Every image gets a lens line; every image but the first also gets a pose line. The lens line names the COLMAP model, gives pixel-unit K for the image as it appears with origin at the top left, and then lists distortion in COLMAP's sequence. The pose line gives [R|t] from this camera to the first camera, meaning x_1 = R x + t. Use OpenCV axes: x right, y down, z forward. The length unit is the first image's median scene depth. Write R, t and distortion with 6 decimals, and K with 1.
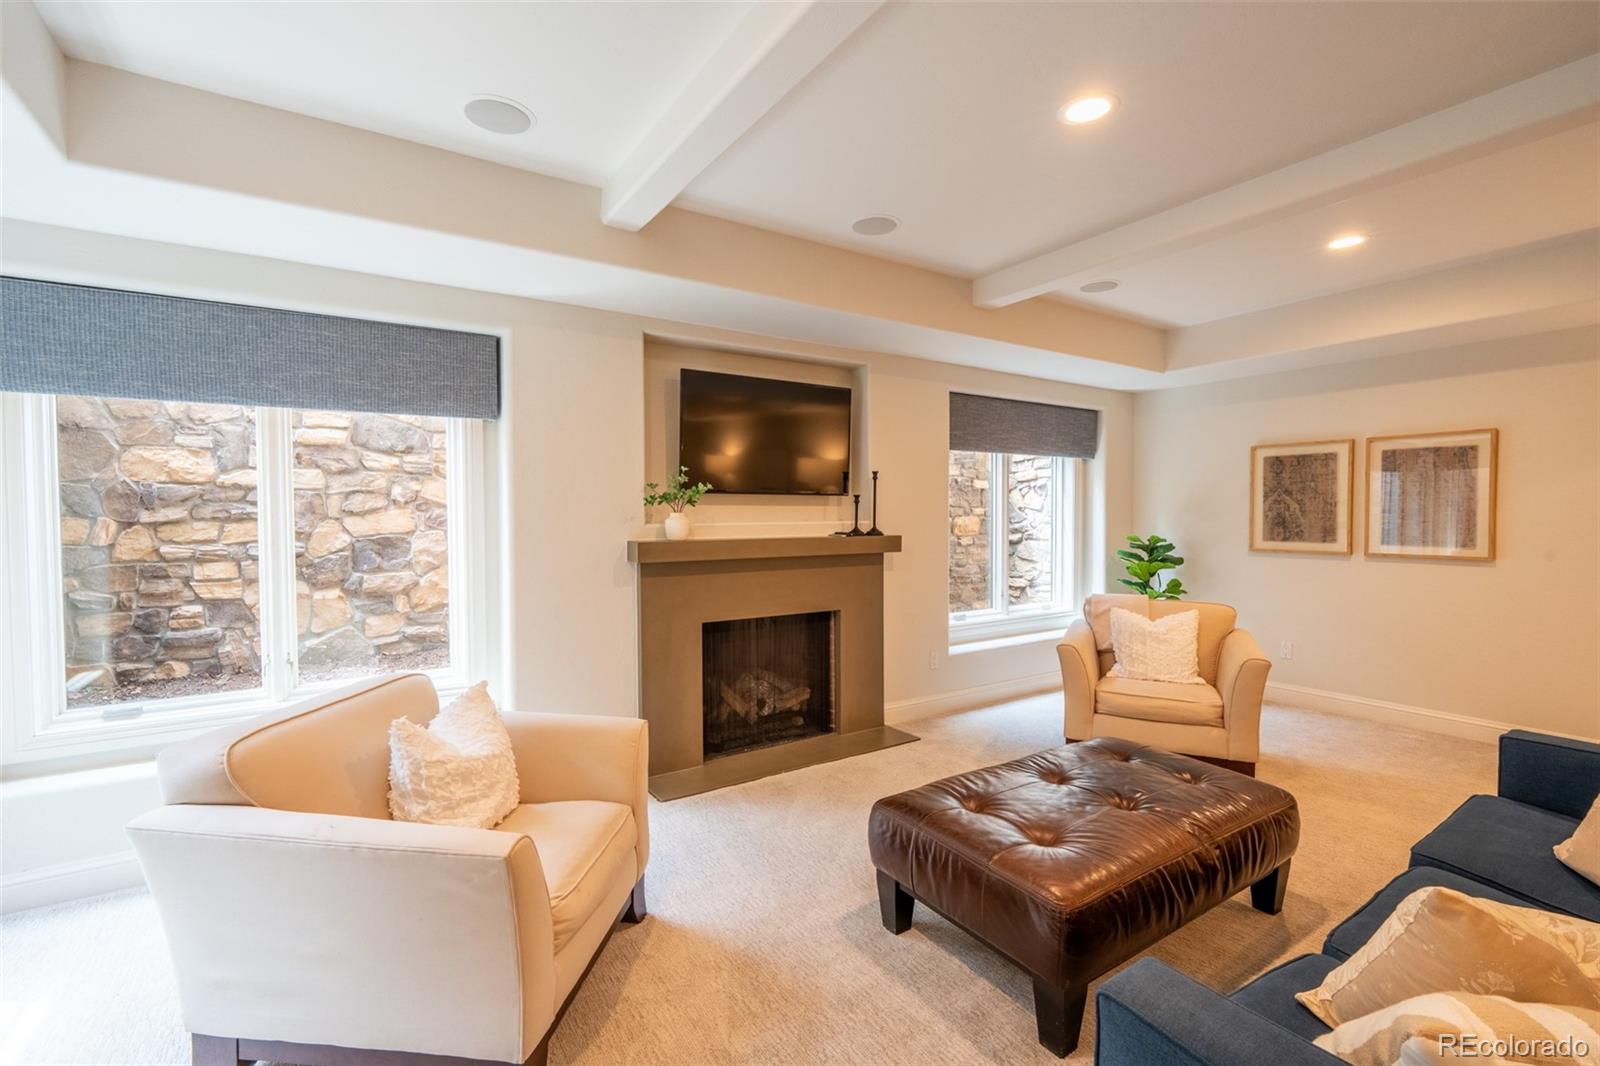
lens RADIAL K [[709.7, 0, 798.0], [0, 709.7, 534.0], [0, 0, 1]] dist [0.000592, 0.000602]
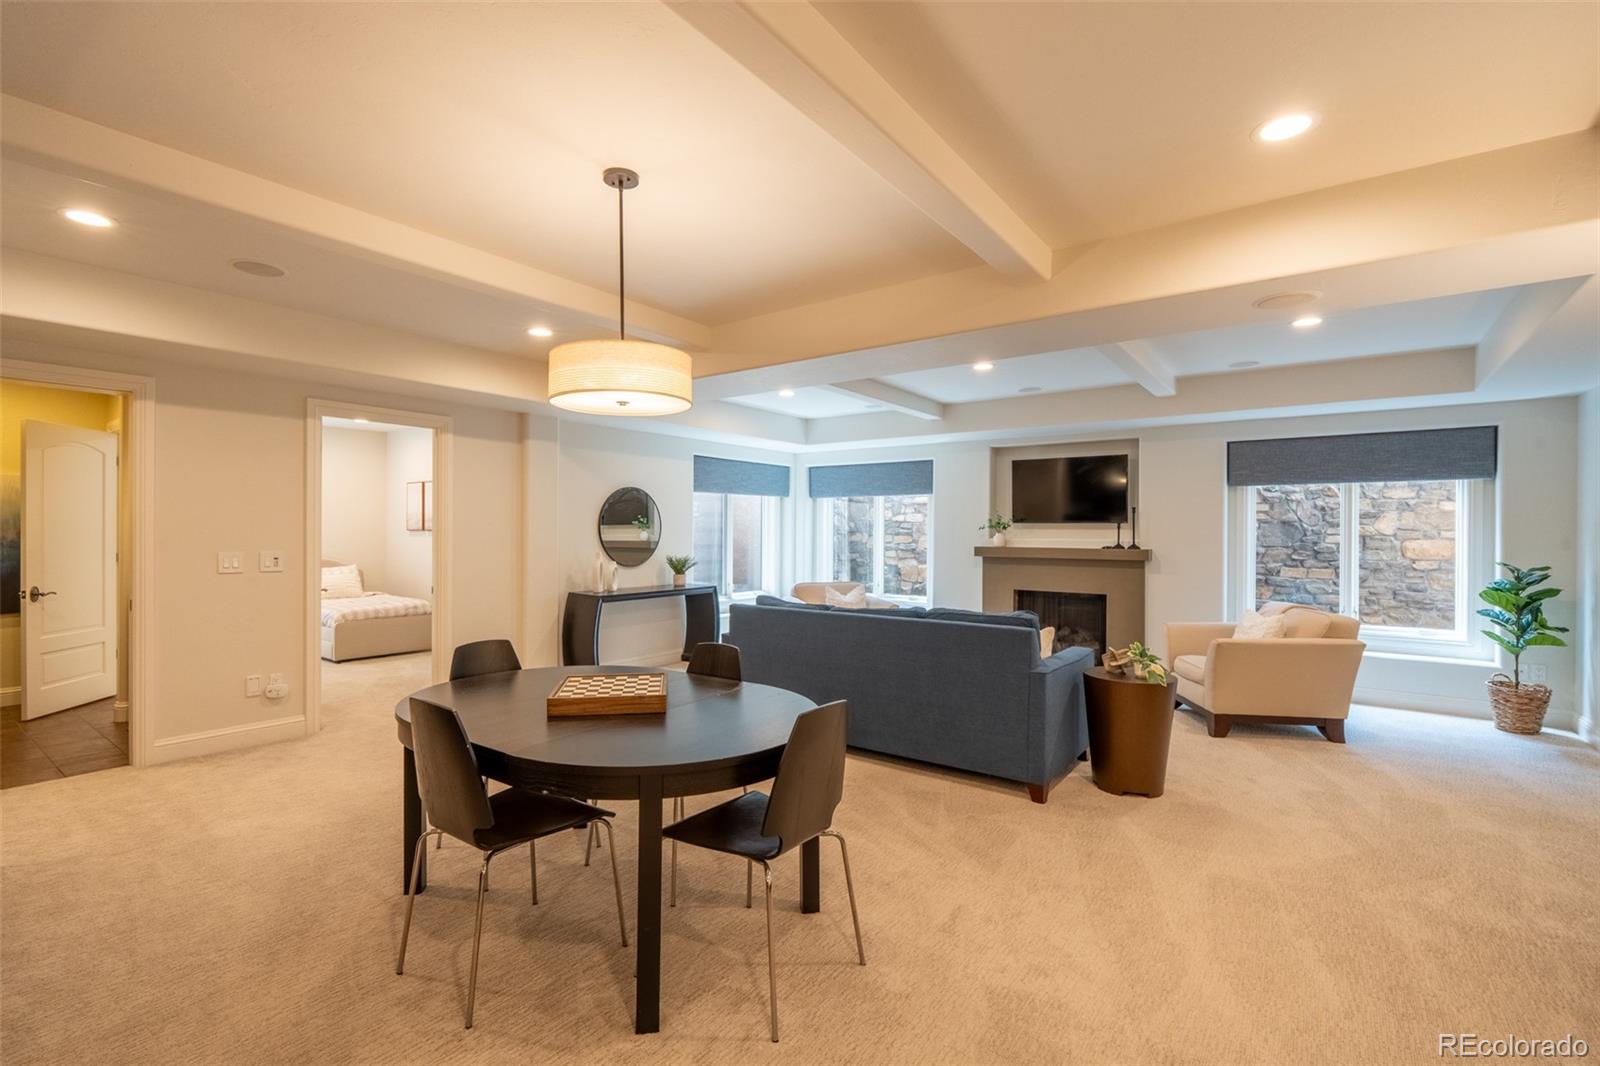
lens RADIAL K [[709.7, 0, 803.4], [0, 709.7, 529.1], [0, 0, 1]] dist [0.000592, 0.000602]
pose [[0.351897, 0.004492, -0.936028, 1.375255], [-0.033063, 0.999424, -0.007634, -0.006364], [0.935455, 0.033634, 0.351842, -0.221638]]
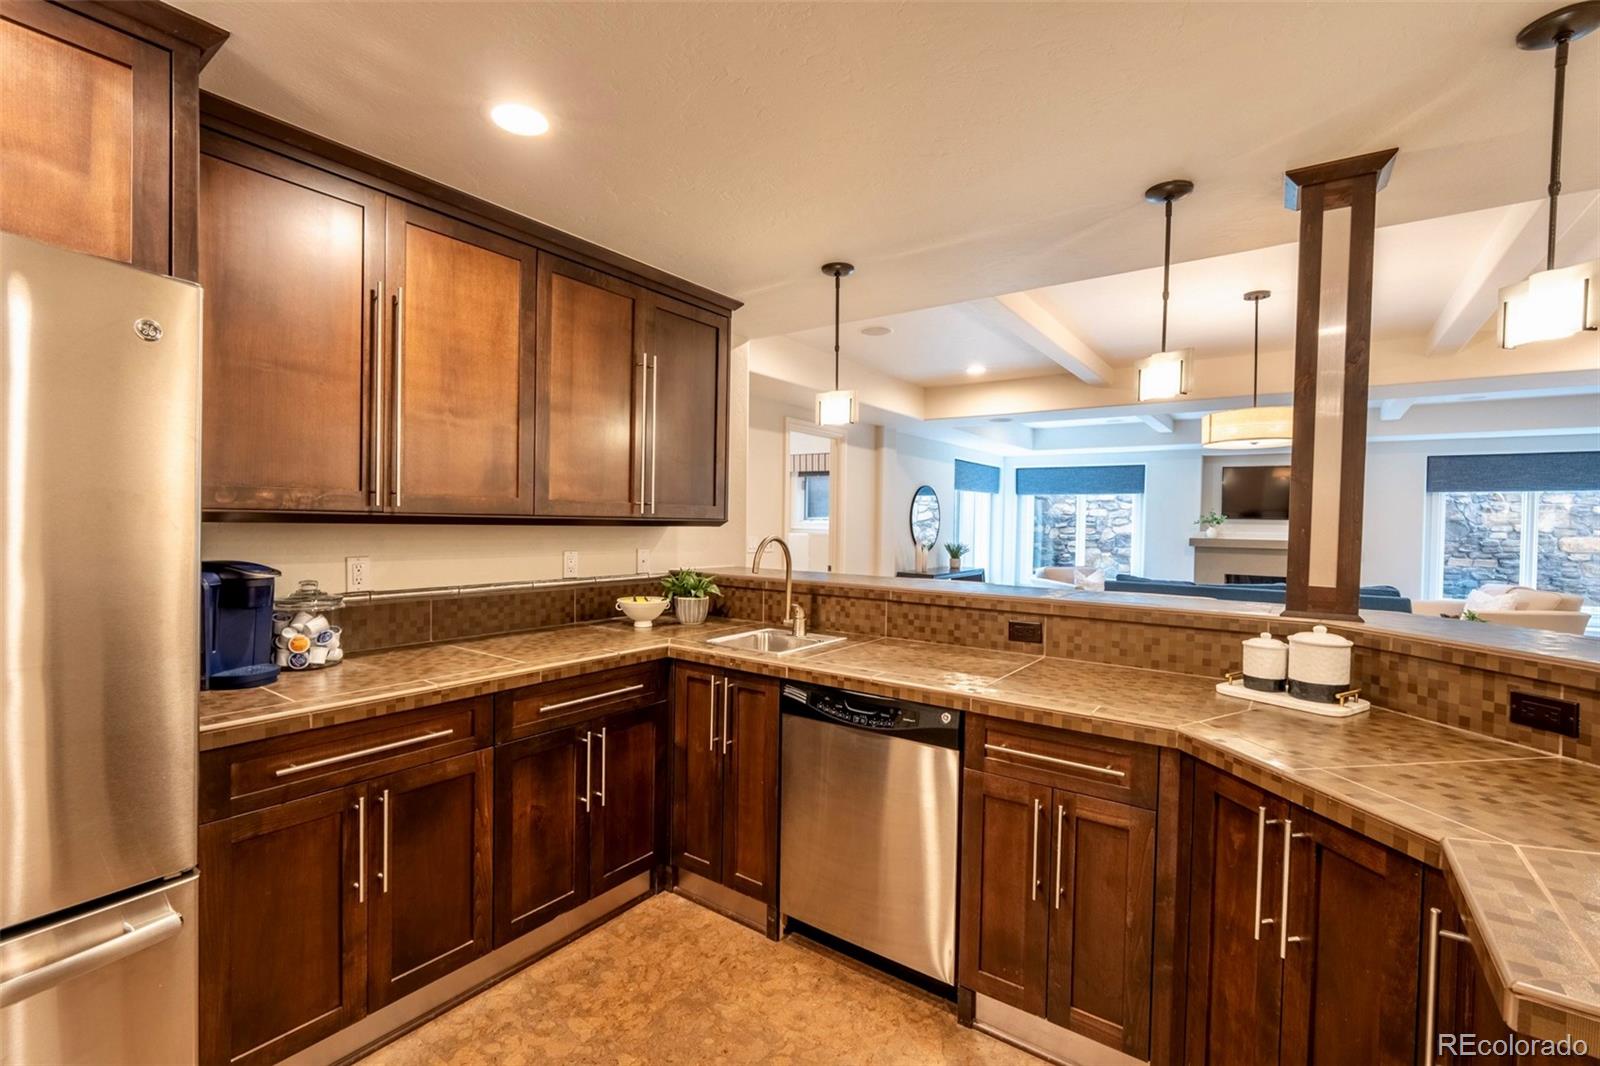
lens RADIAL K [[709.7, 0, 793.7], [0, 709.7, 533.9], [0, 0, 1]] dist [0.000592, 0.000602]
pose [[0.372770, 0.028012, -0.927501, 1.399757], [-0.044835, 0.998921, 0.012150, 0.025342], [0.926840, 0.037056, 0.373623, -1.129594]]
